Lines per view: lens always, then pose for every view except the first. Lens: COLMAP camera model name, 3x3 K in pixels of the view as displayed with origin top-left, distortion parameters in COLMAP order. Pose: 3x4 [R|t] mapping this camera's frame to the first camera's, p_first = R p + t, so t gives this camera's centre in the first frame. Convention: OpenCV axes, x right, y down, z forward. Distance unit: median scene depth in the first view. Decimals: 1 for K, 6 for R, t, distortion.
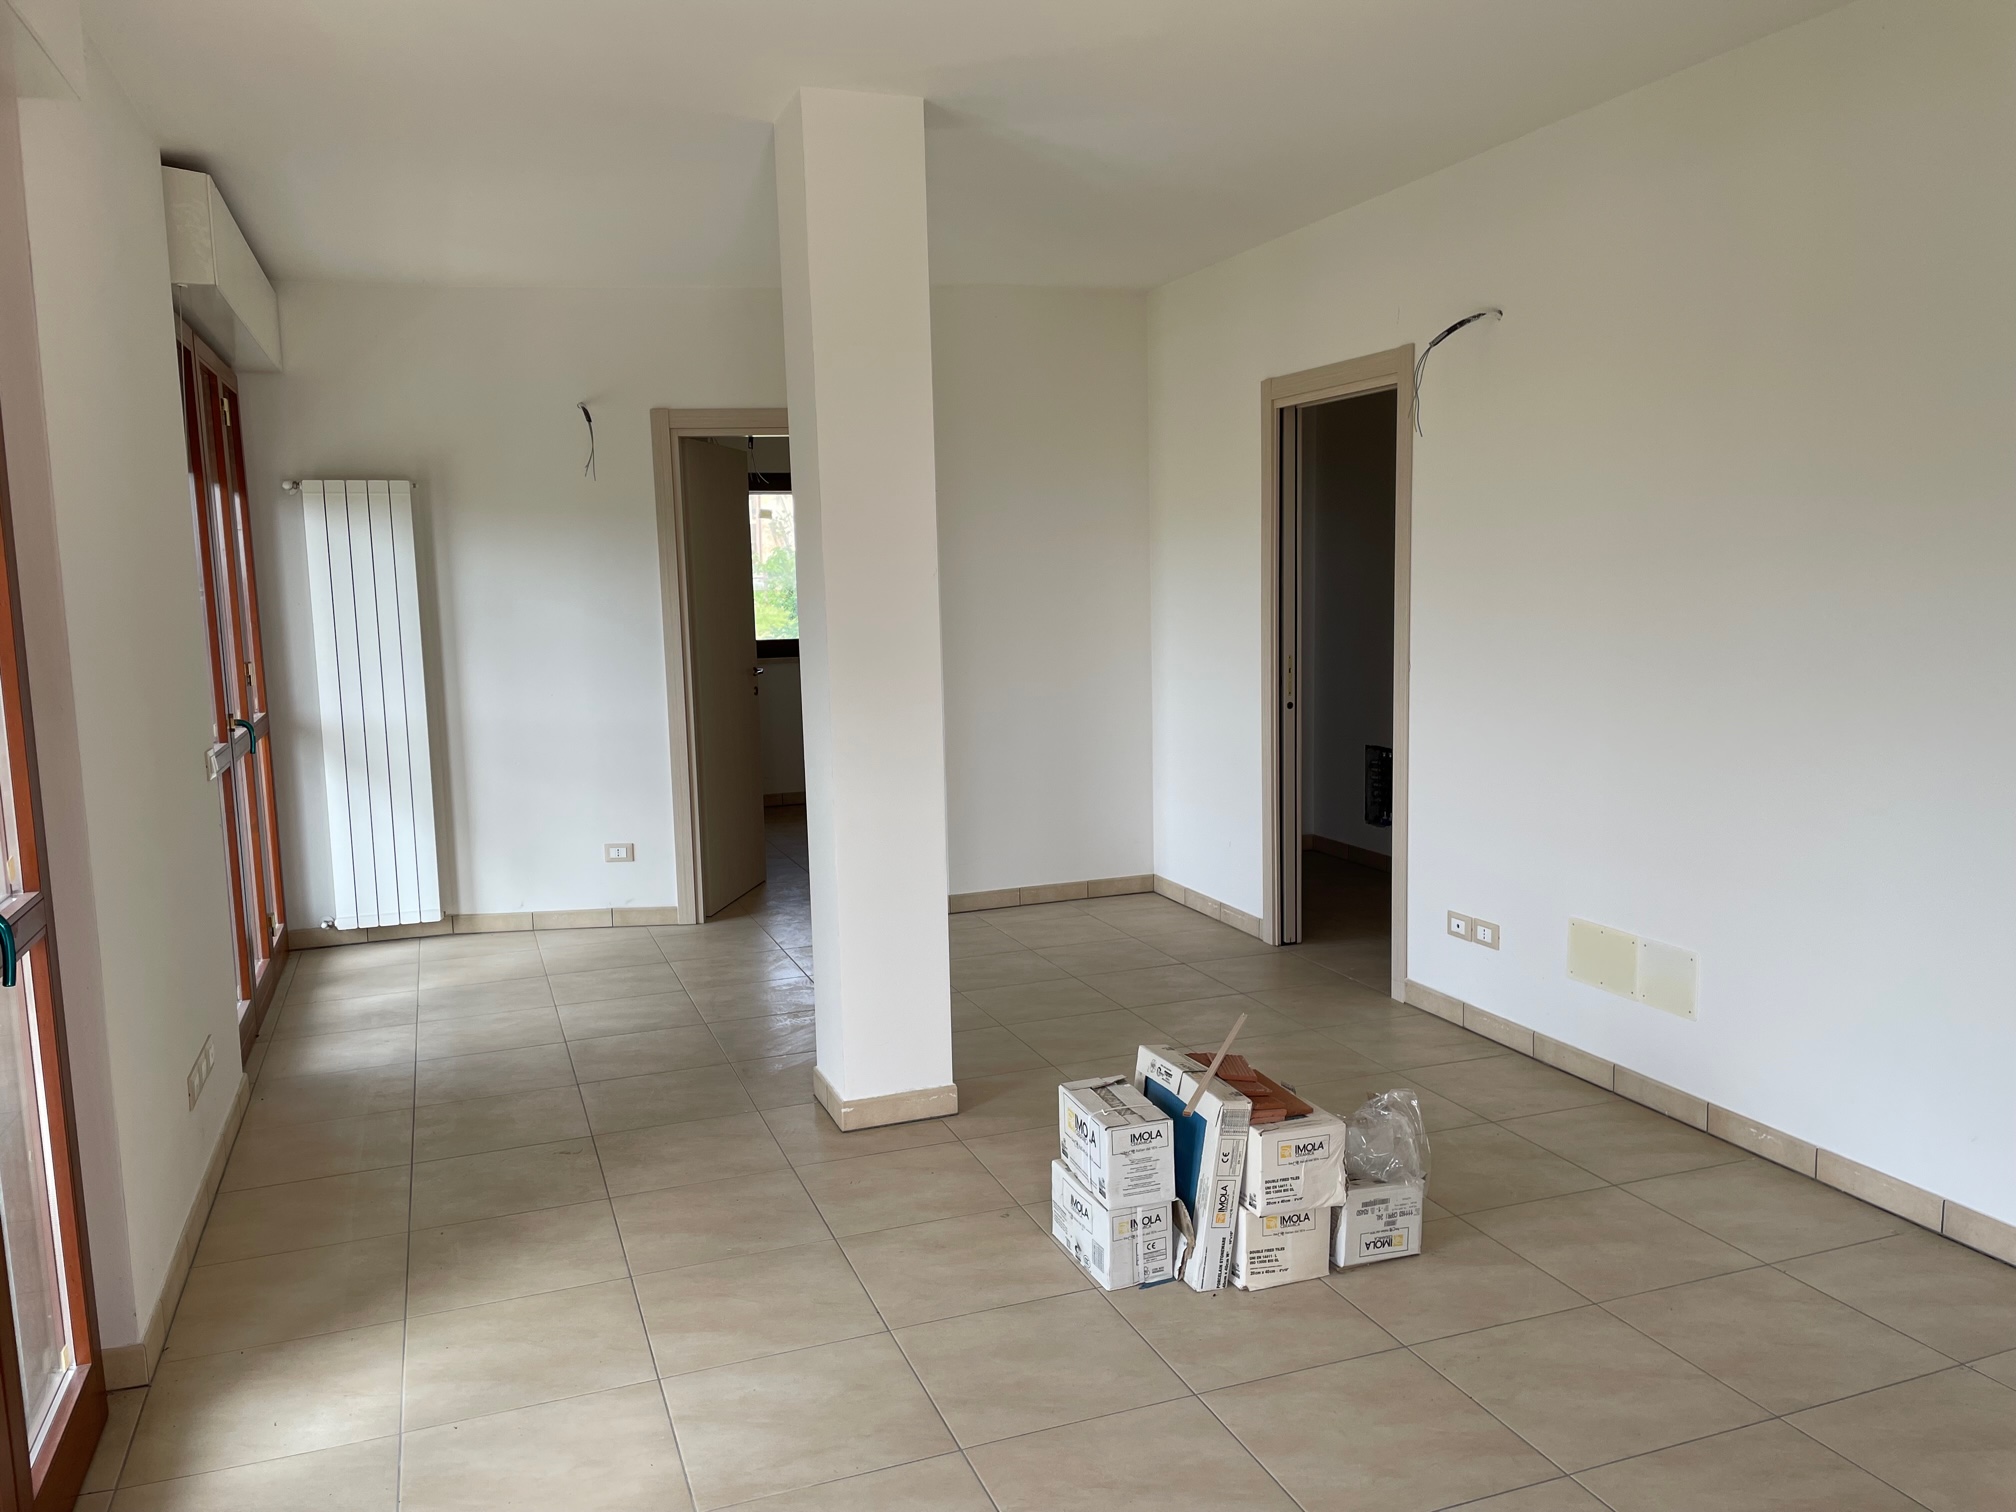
lens RADIAL K [[1529.1, 0, 1014.9], [0, 1529.1, 762.3], [0, 0, 1]] dist [0.094363, -0.118138]
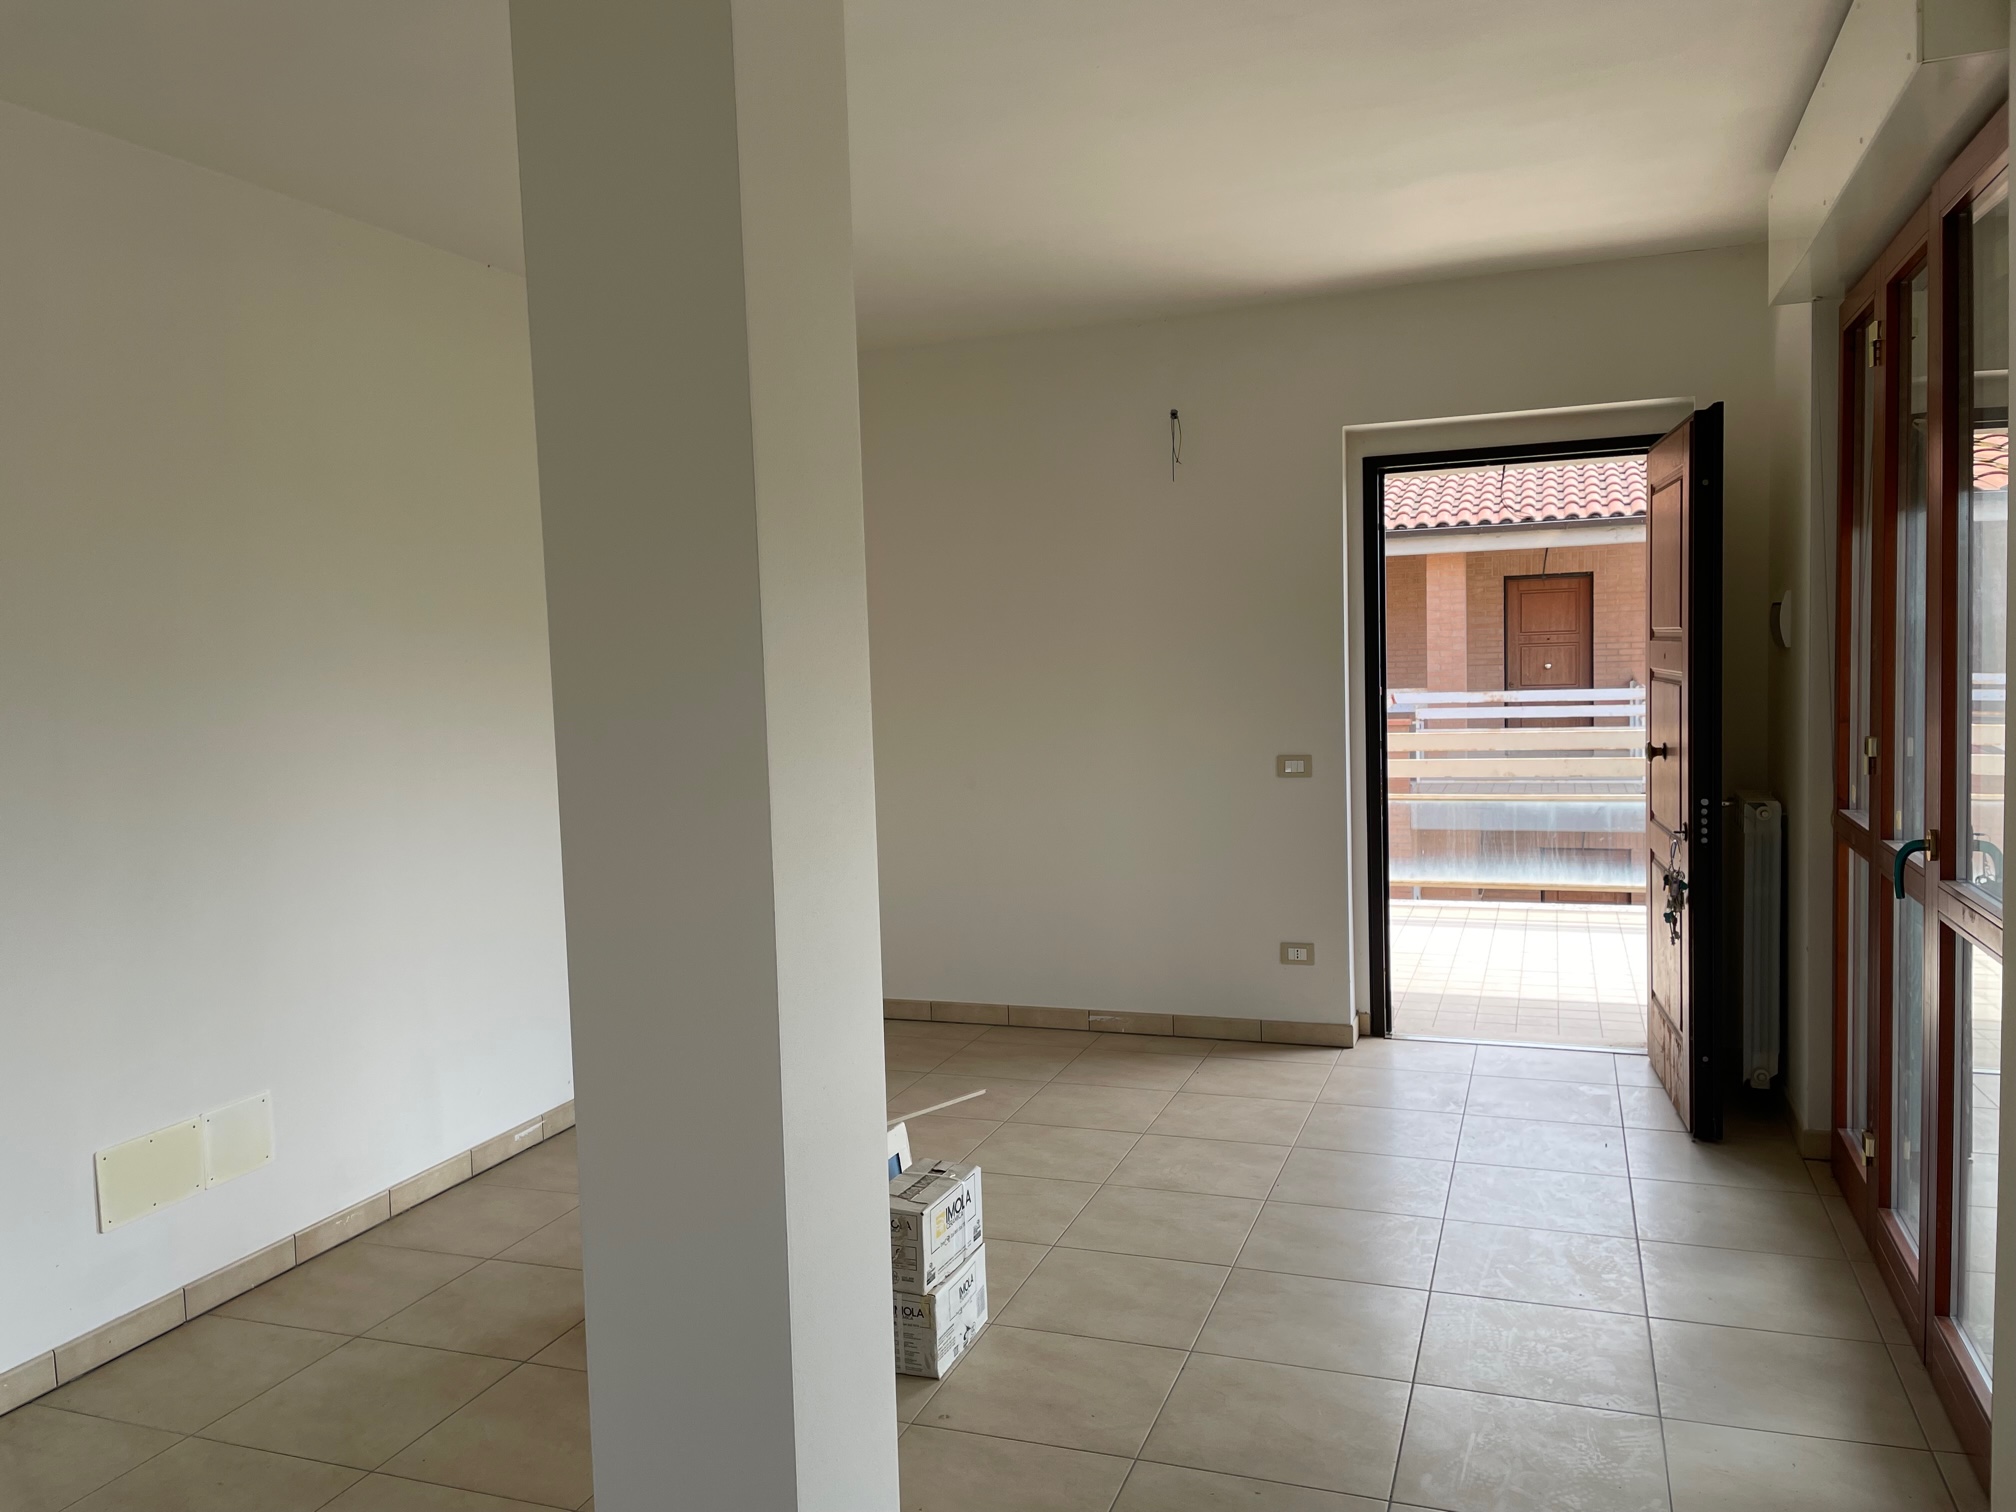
lens RADIAL K [[1530.7, 0, 976.8], [0, 1530.7, 757.6], [0, 0, 1]] dist [0.107235, -0.128518]
pose [[-0.748255, 0.000920, 0.663411, -0.449109], [0.136352, 0.978863, 0.152432, -0.140895], [-0.649248, 0.204515, -0.732564, 1.194946]]
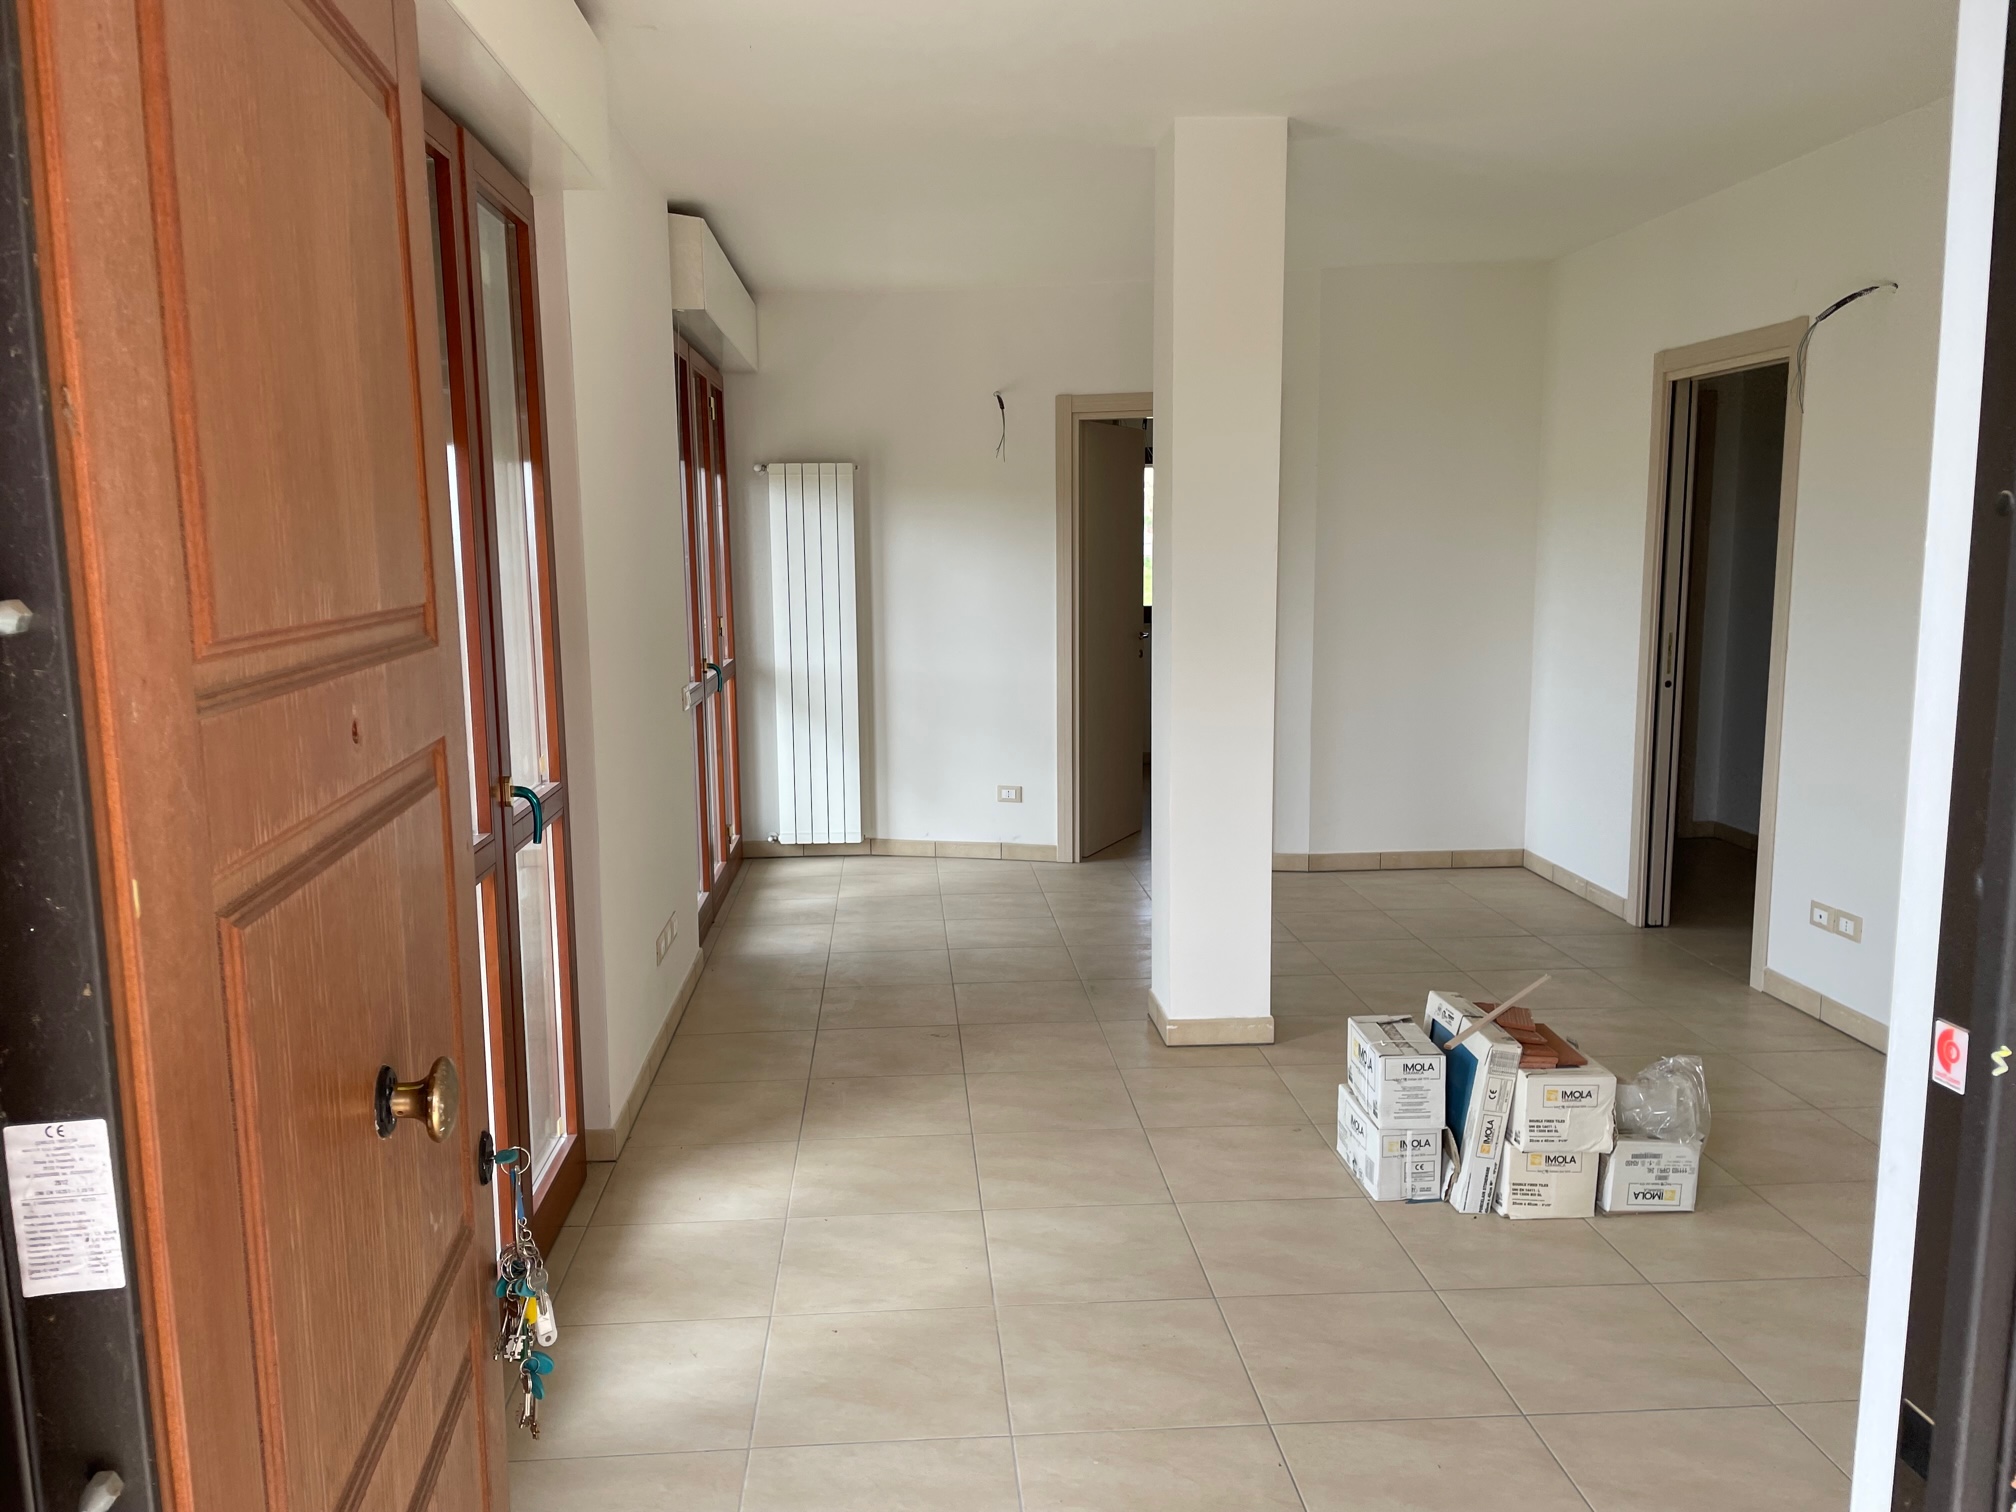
lens RADIAL K [[1530.7, 0, 976.8], [0, 1530.7, 757.6], [0, 0, 1]] dist [0.107235, -0.128518]
pose [[0.953822, 0.052640, -0.295725, 0.072672], [-0.046699, 0.998541, 0.027121, 0.004592], [0.296721, -0.012058, 0.954888, -0.109245]]
